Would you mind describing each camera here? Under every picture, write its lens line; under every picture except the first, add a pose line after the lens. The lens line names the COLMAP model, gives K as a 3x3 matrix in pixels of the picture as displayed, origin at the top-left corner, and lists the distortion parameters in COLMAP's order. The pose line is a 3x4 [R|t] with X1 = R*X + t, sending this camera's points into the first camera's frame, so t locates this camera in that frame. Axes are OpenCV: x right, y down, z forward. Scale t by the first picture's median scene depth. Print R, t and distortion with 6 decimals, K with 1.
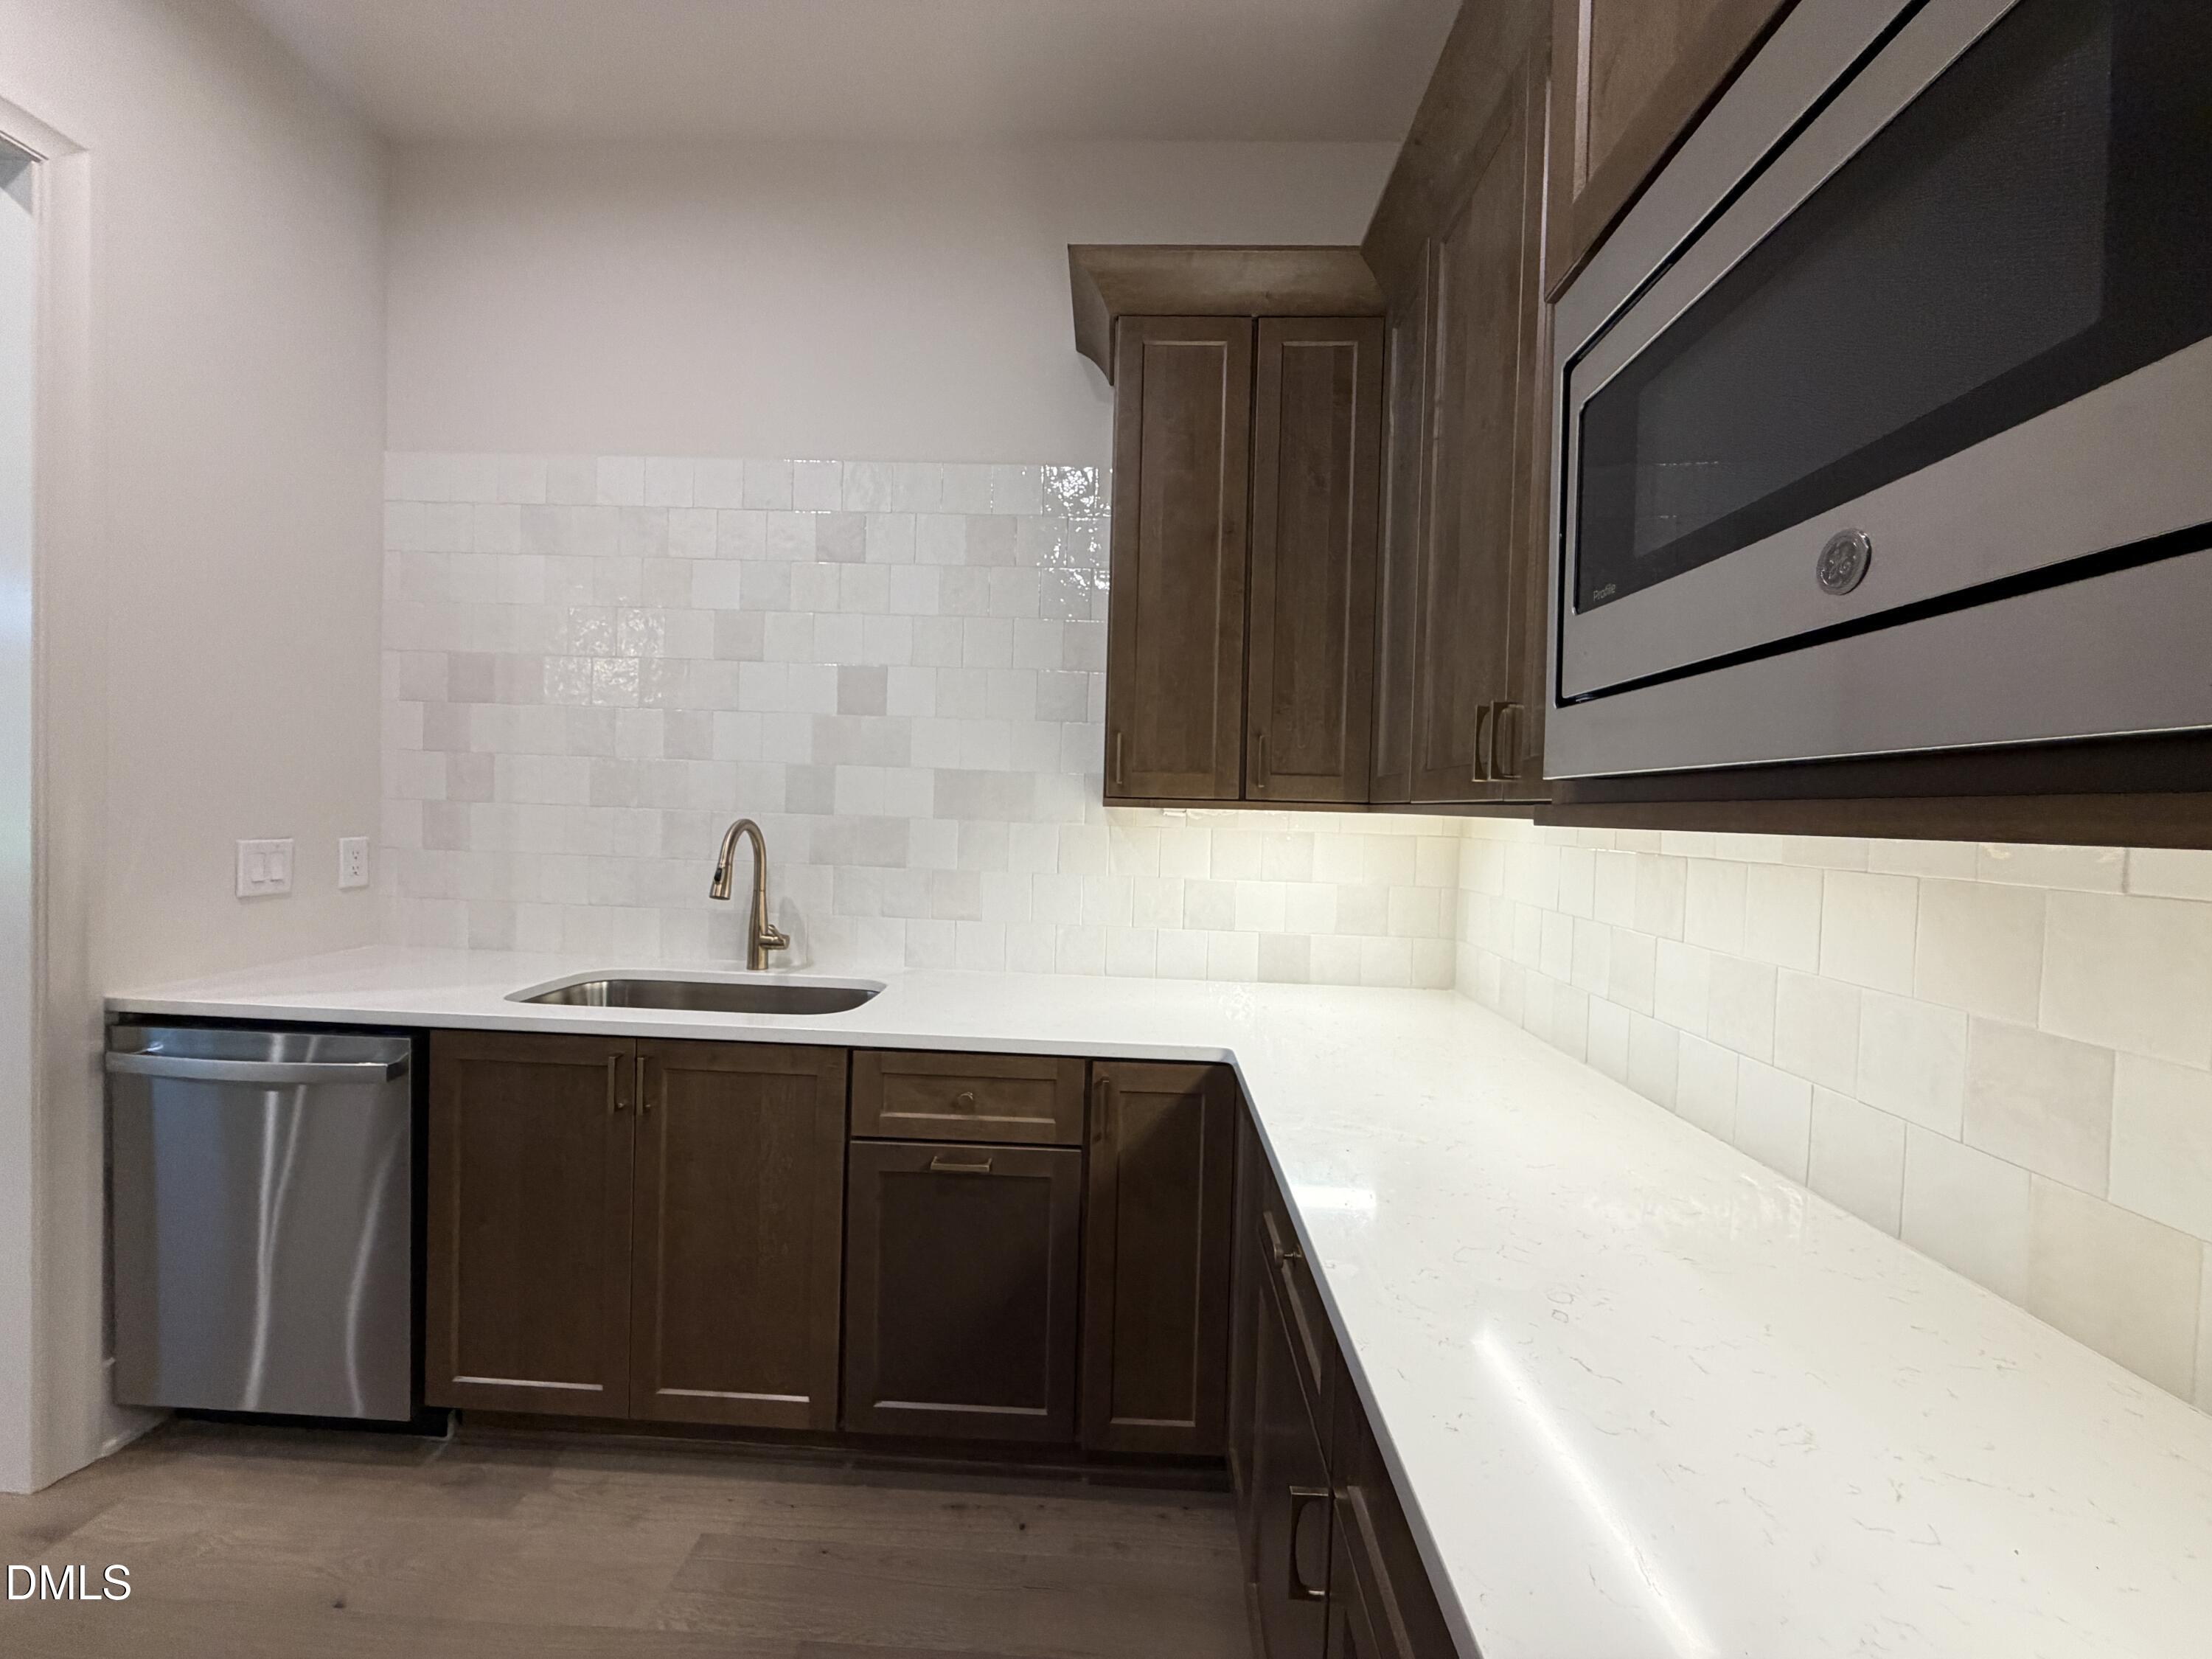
lens RADIAL K [[884.0, 0, 1107.8], [0, 884.0, 827.6], [0, 0, 1]] dist [0.002469, 0.000238]
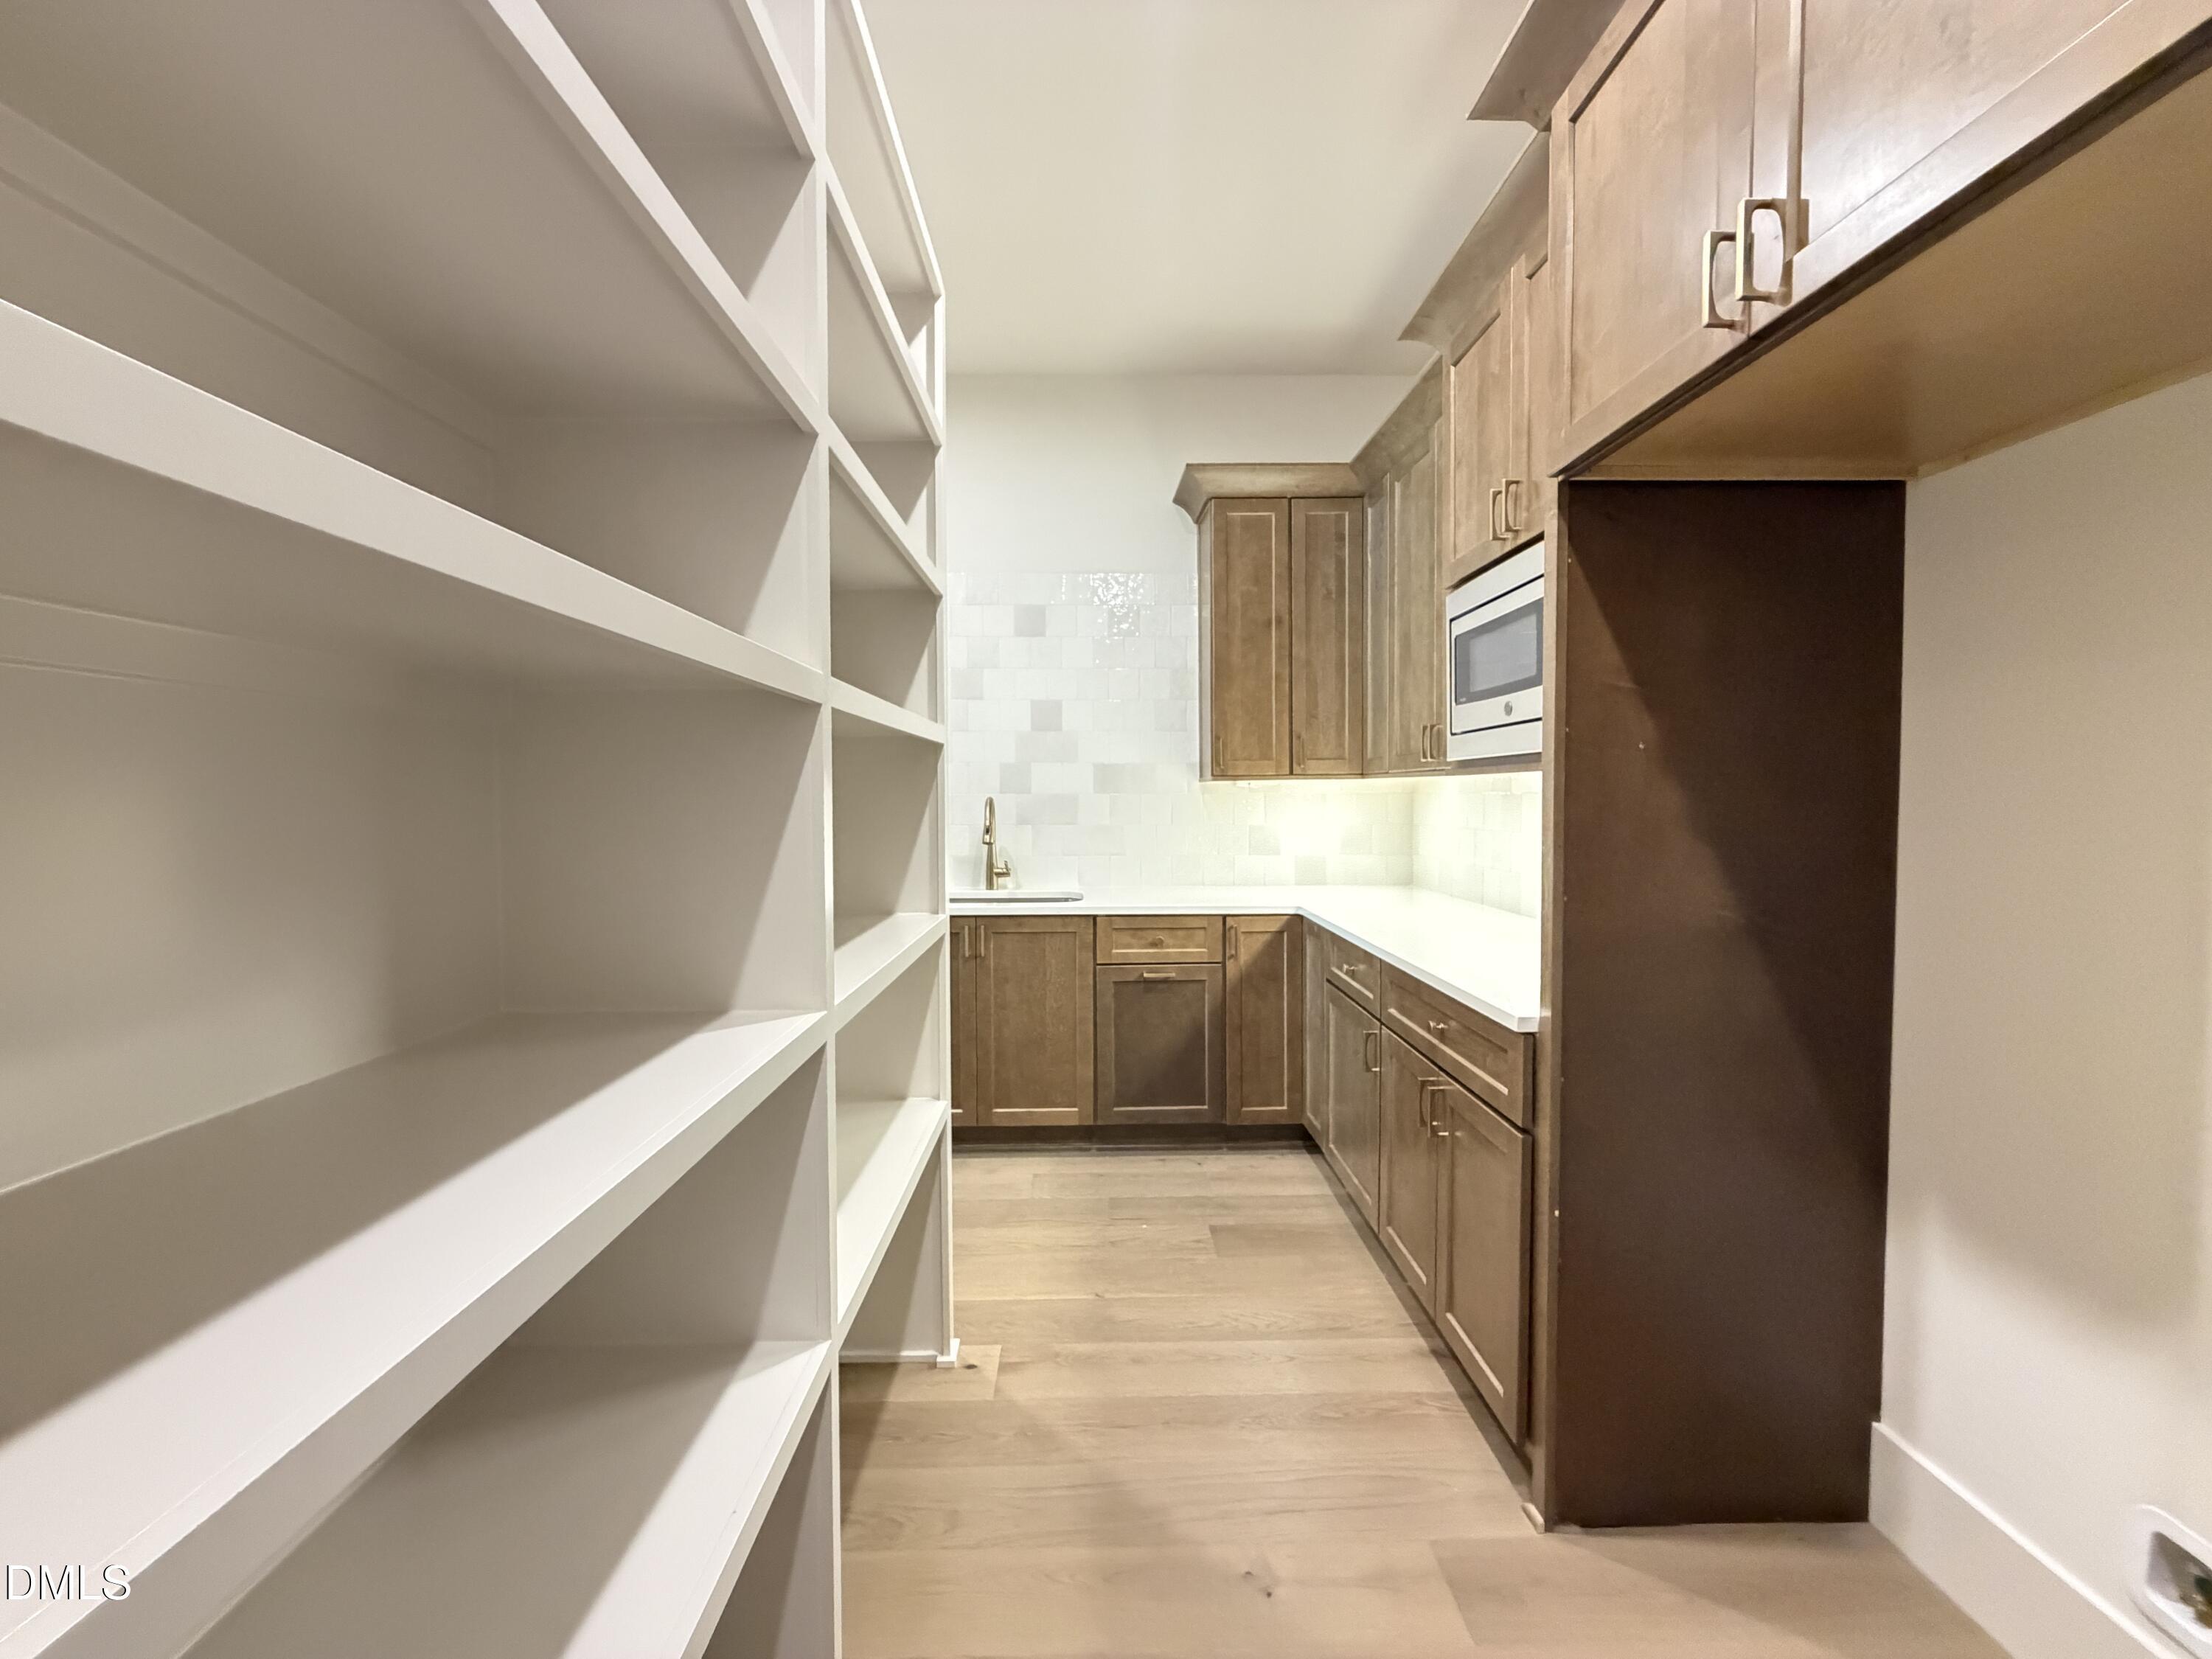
lens RADIAL K [[884.0, 0, 1103.3], [0, 884.0, 827.1], [0, 0, 1]] dist [0.002469, 0.000238]
pose [[0.997918, -0.039181, 0.051235, -0.322303], [0.038278, 0.999096, 0.018483, 0.026928], [-0.051913, -0.016483, 0.998516, -0.751397]]
